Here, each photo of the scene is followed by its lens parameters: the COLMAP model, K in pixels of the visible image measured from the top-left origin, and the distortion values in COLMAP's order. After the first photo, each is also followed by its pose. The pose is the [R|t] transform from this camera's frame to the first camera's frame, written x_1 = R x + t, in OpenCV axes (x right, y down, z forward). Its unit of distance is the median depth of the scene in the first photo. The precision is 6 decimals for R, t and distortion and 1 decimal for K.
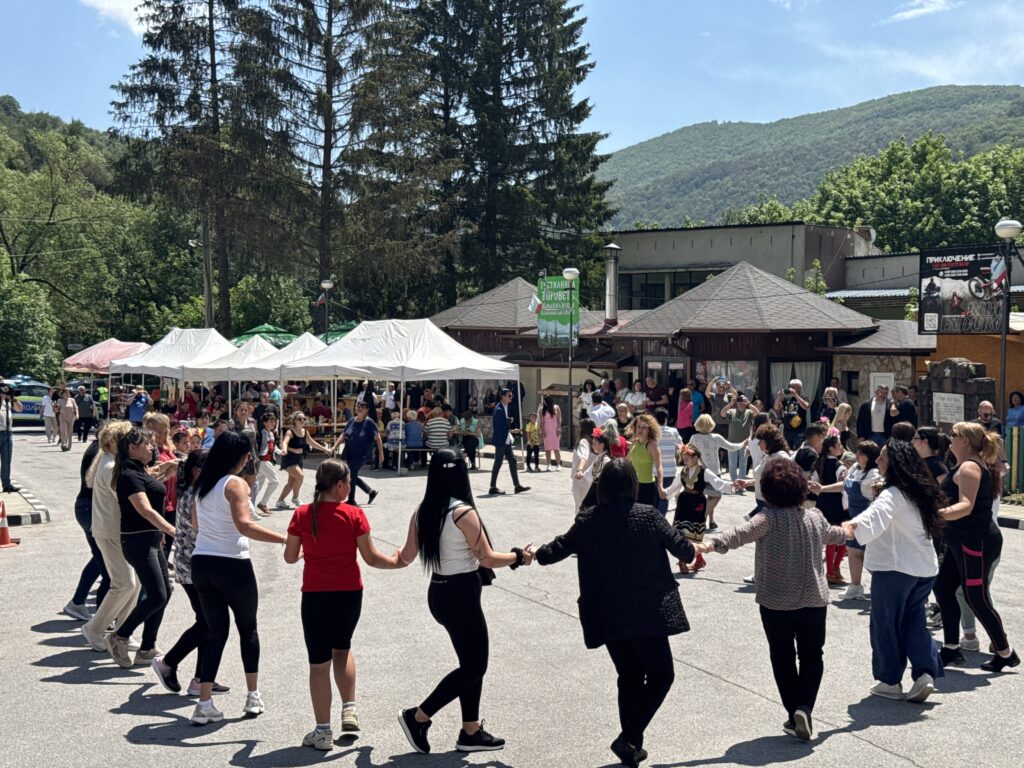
lens RADIAL K [[1431.6, 0, 472.6], [0, 1431.6, 353.4], [0, 0, 1]] dist [0.139168, 0.000000]
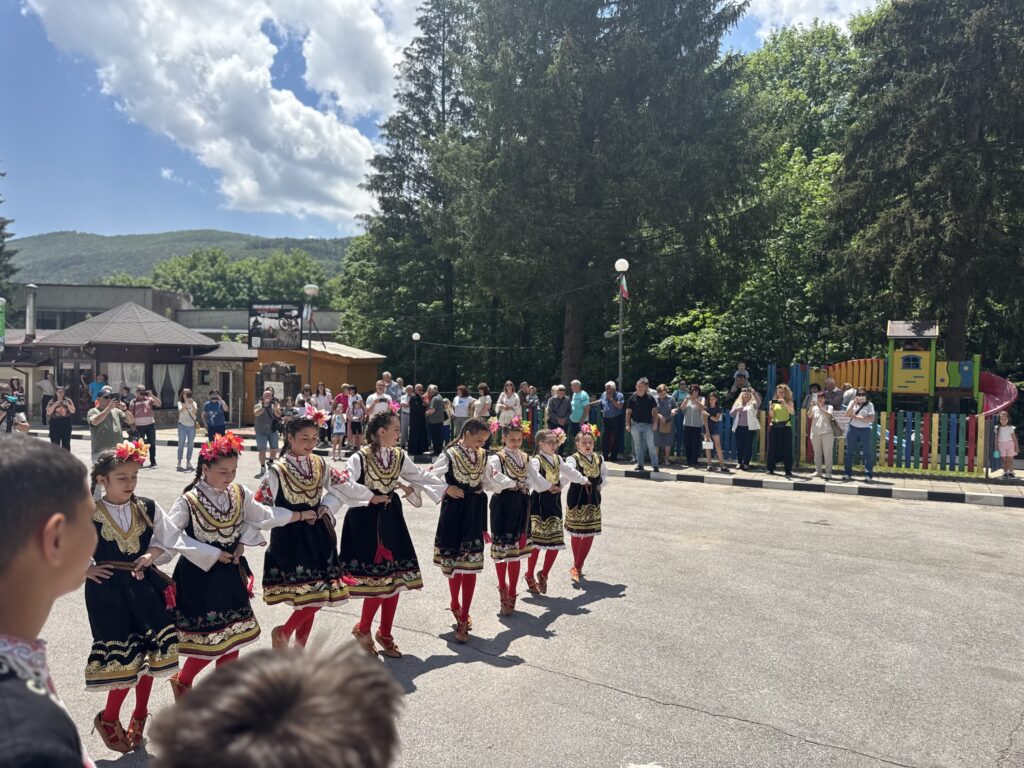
lens RADIAL K [[729.2, 0, 509.4], [0, 729.2, 383.3], [0, 0, 1]] dist [0.039263, -0.039614]
pose [[0.765366, 0.002649, 0.643590, -0.022215], [-0.016147, 0.999756, 0.015088, 0.010146], [-0.643393, -0.021940, 0.765222, 0.123409]]
